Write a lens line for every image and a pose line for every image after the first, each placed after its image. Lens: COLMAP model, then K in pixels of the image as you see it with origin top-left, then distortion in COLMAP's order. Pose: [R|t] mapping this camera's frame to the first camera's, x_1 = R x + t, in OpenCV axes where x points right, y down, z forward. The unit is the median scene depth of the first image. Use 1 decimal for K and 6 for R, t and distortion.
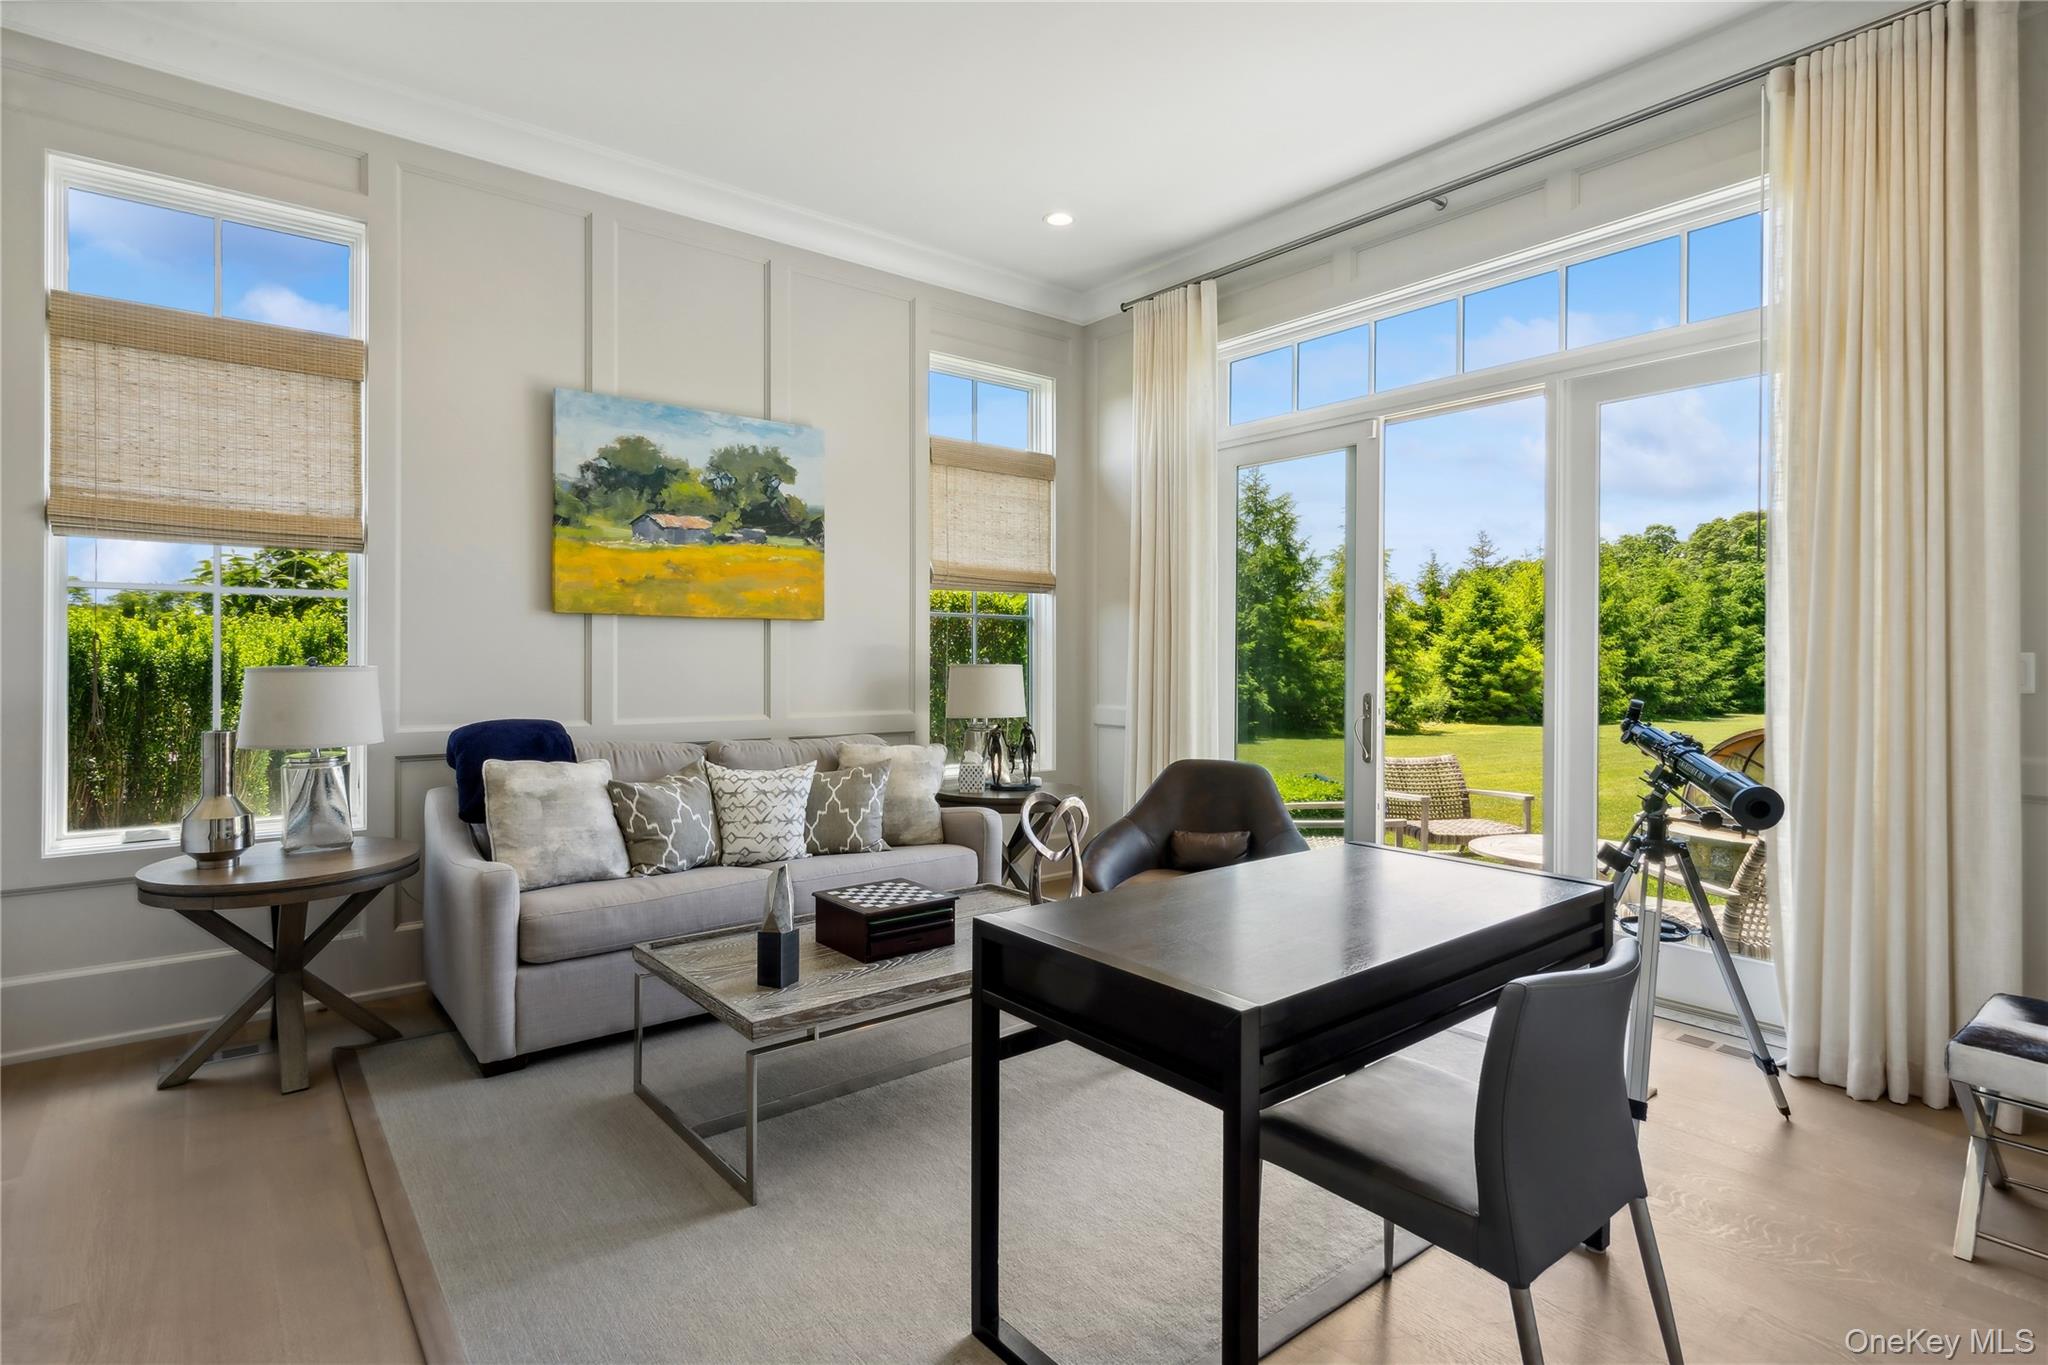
lens RADIAL K [[1025.2, 0, 1024.0], [0, 1025.2, 682.5], [0, 0, 1]] dist [0.000003, -0.000101]
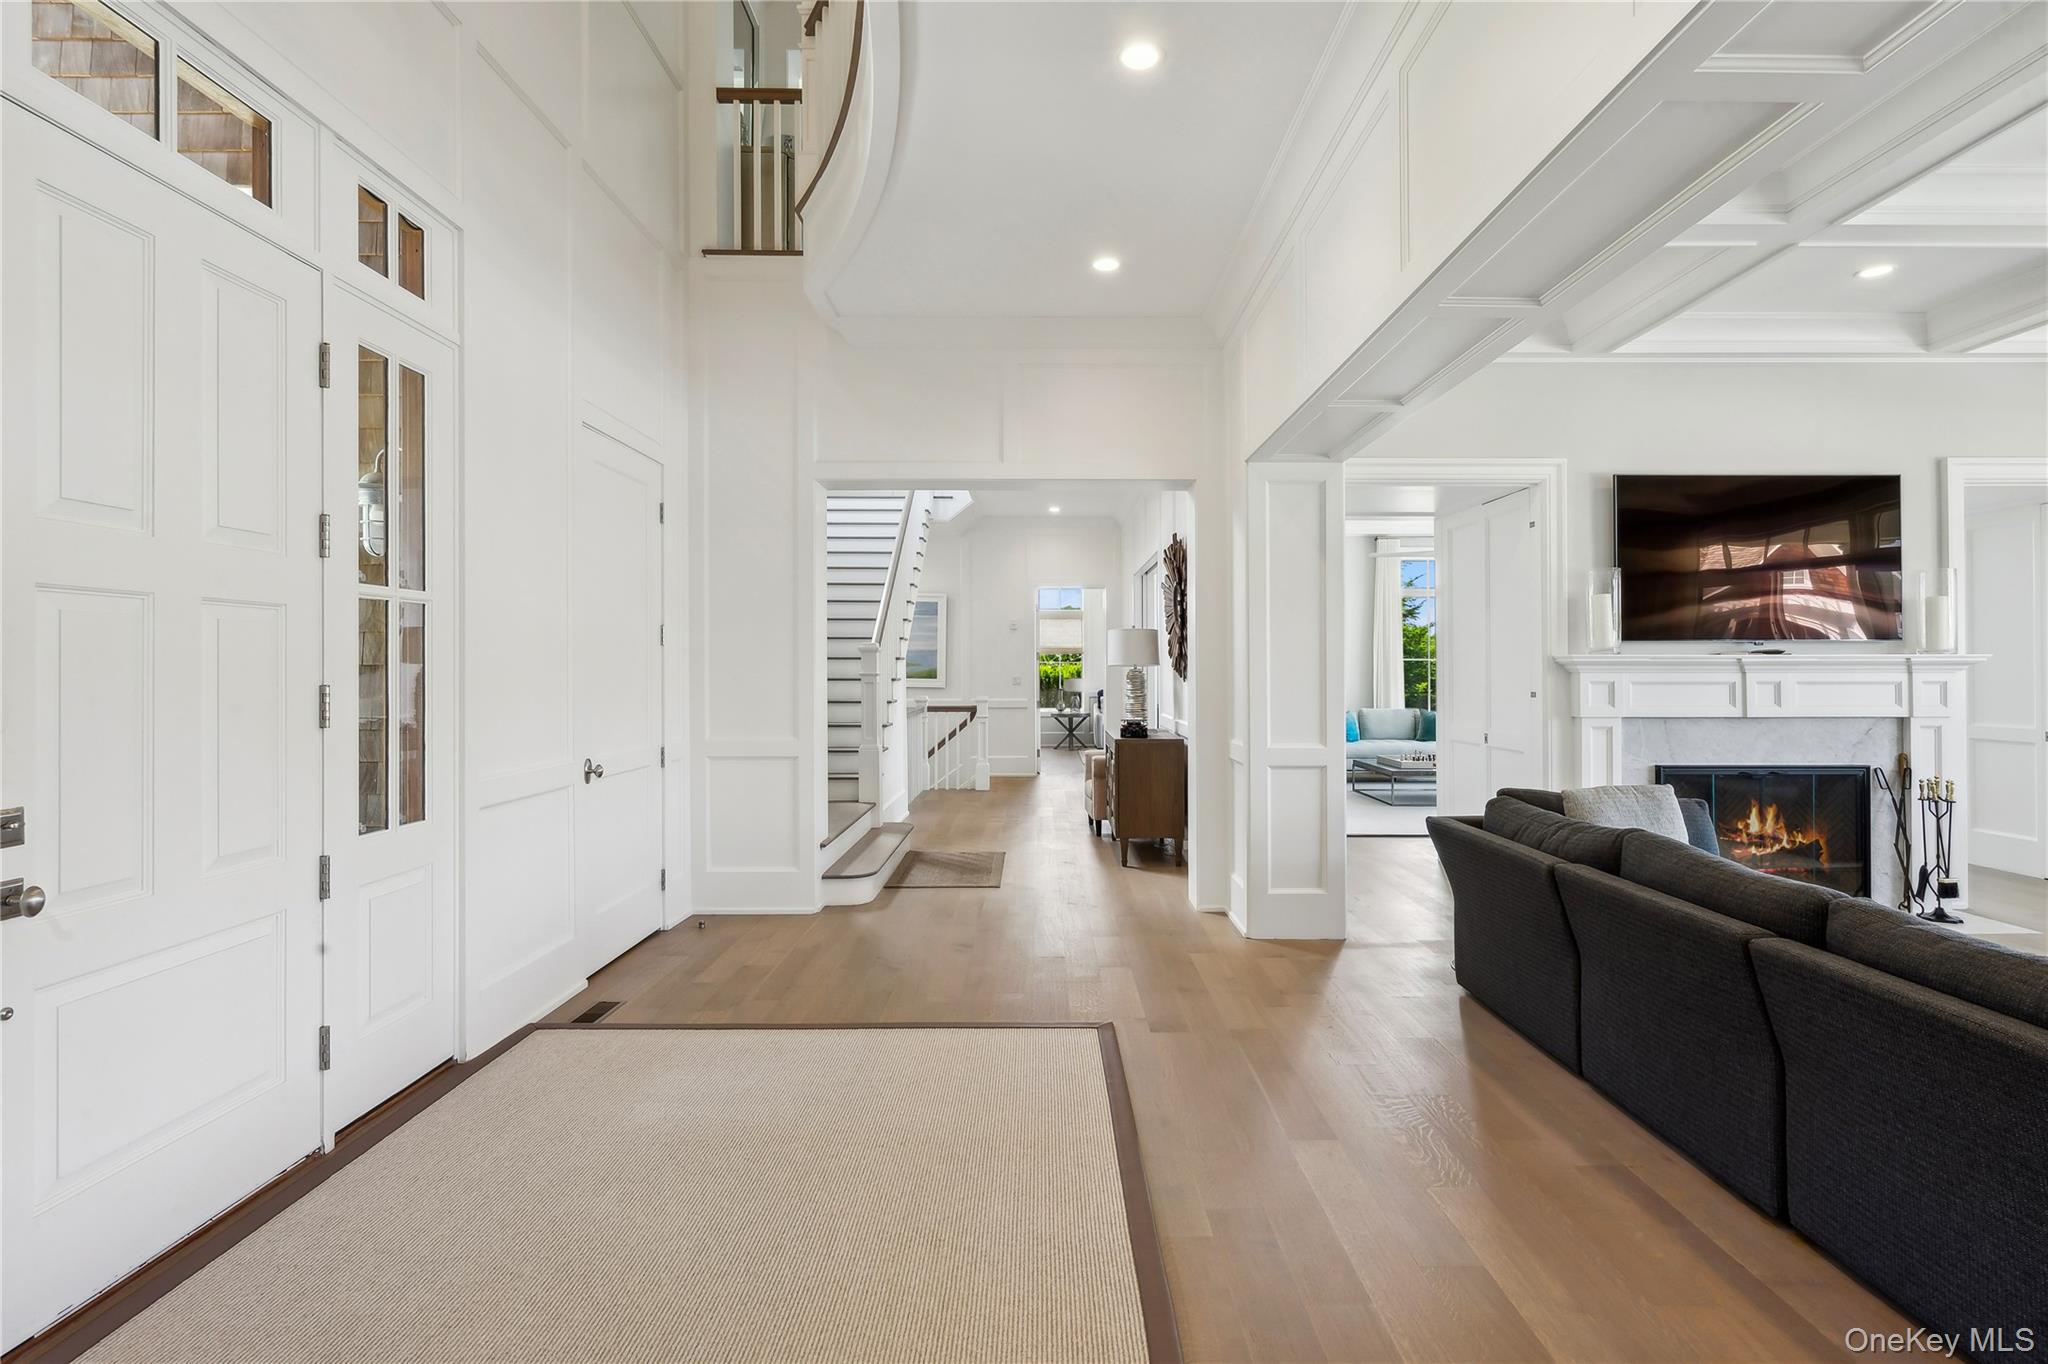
lens RADIAL K [[942.2, 0, 1028.8], [0, 942.2, 674.2], [0, 0, 1]] dist [0.000845, -0.000182]
pose [[0.776742, 0.007835, -0.629770, 1.686785], [-0.004300, 0.999965, 0.007138, -0.058890], [0.629804, -0.002836, 0.776749, -2.263157]]
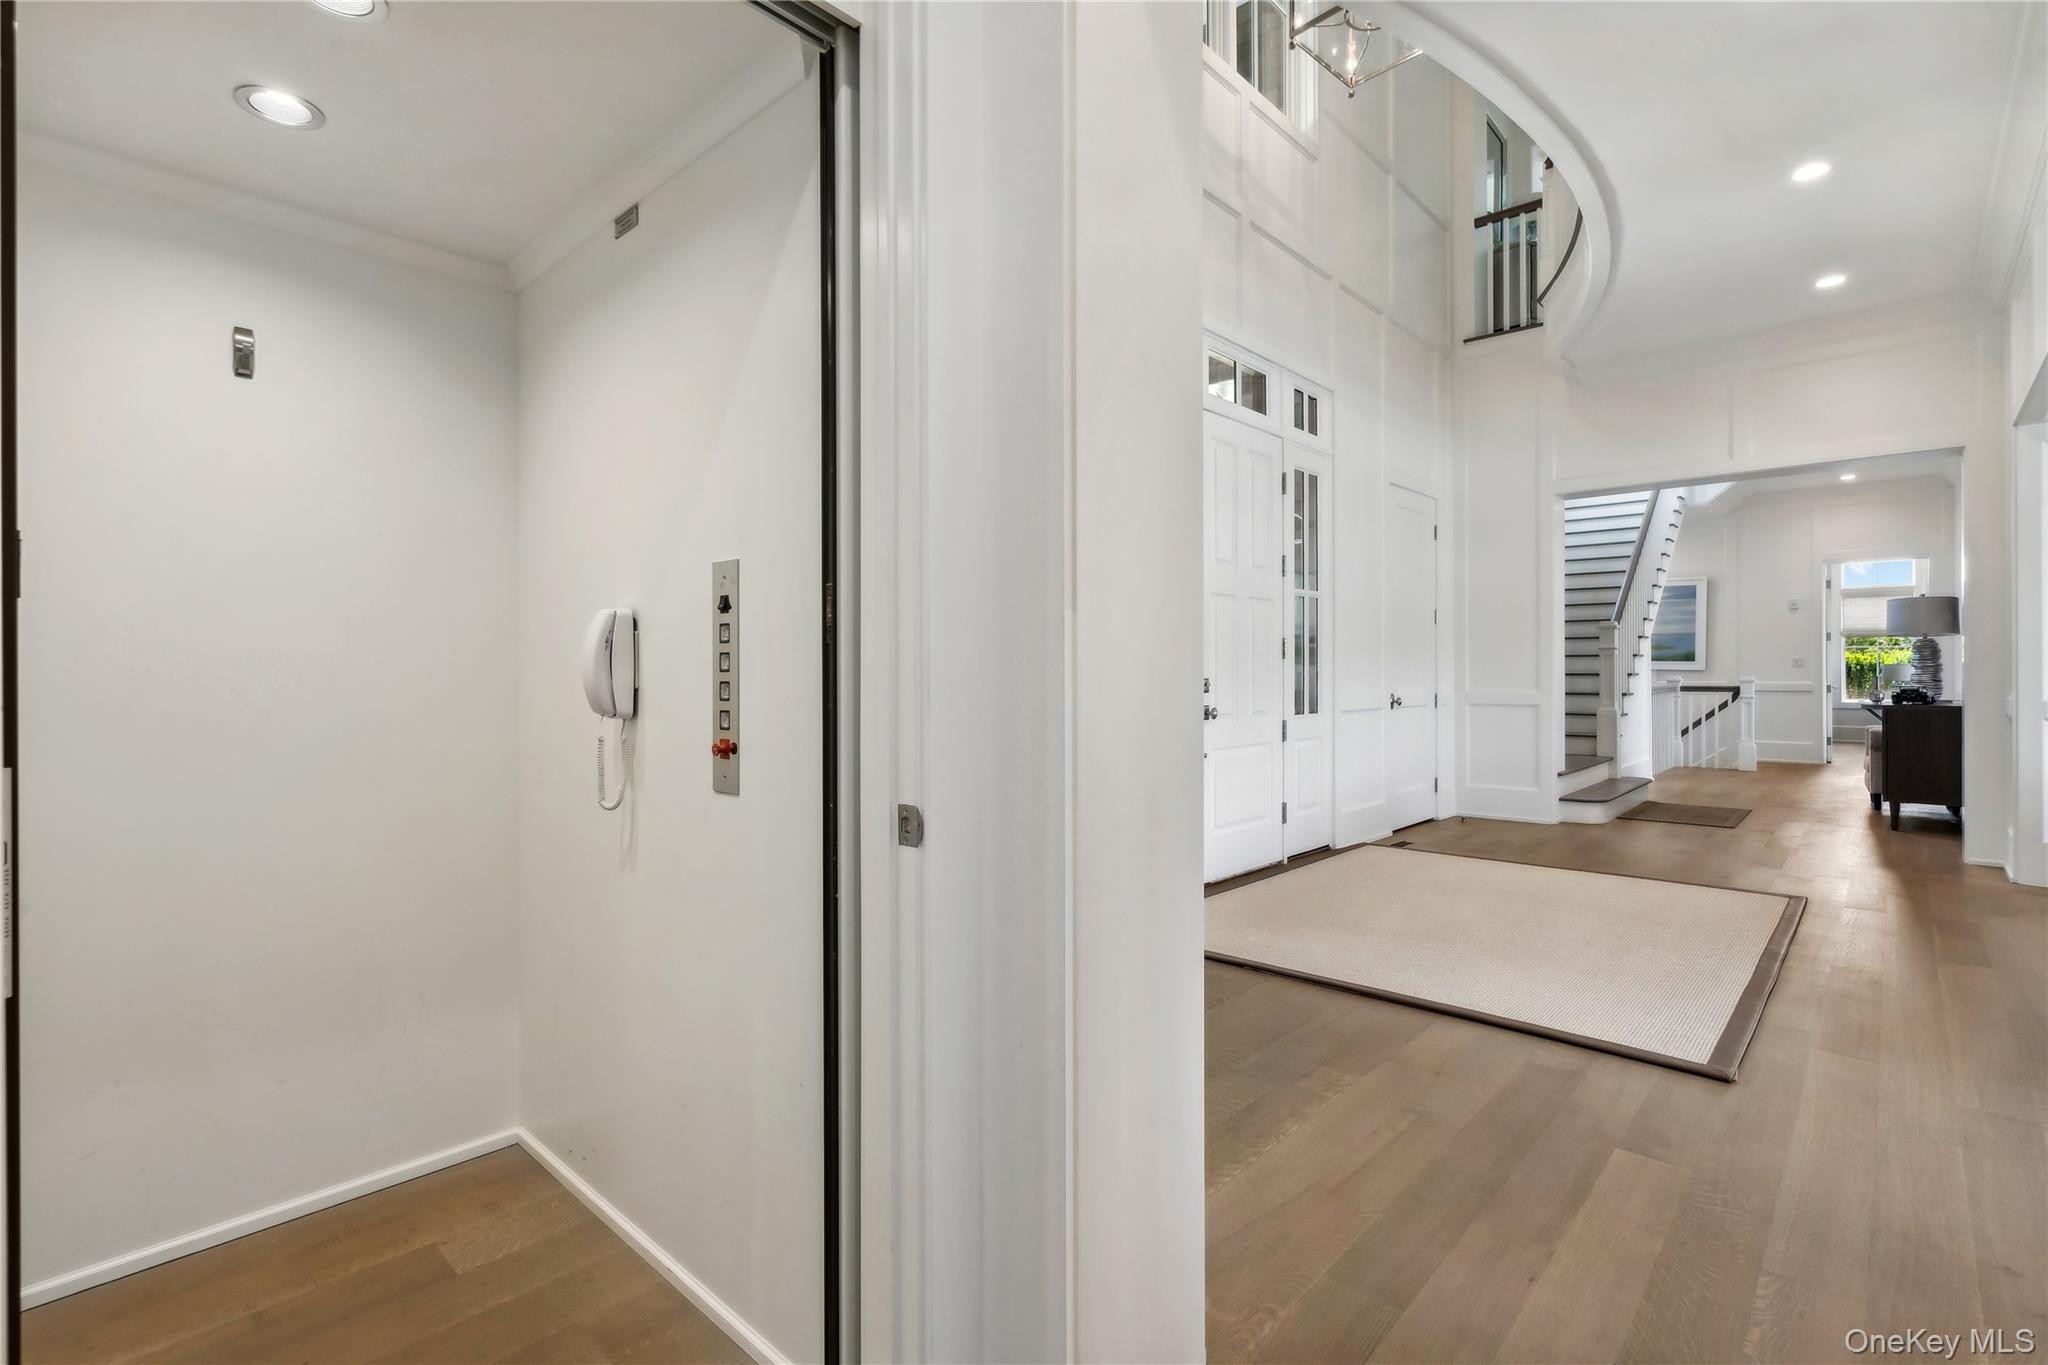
lens RADIAL K [[942.2, 0, 1028.8], [0, 942.2, 674.7], [0, 0, 1]] dist [0.000845, -0.000182]
pose [[0.147054, 0.004812, -0.989117, 2.223252], [-0.001731, 0.999988, 0.004608, 0.008122], [0.989127, 0.001034, 0.147060, -2.656454]]
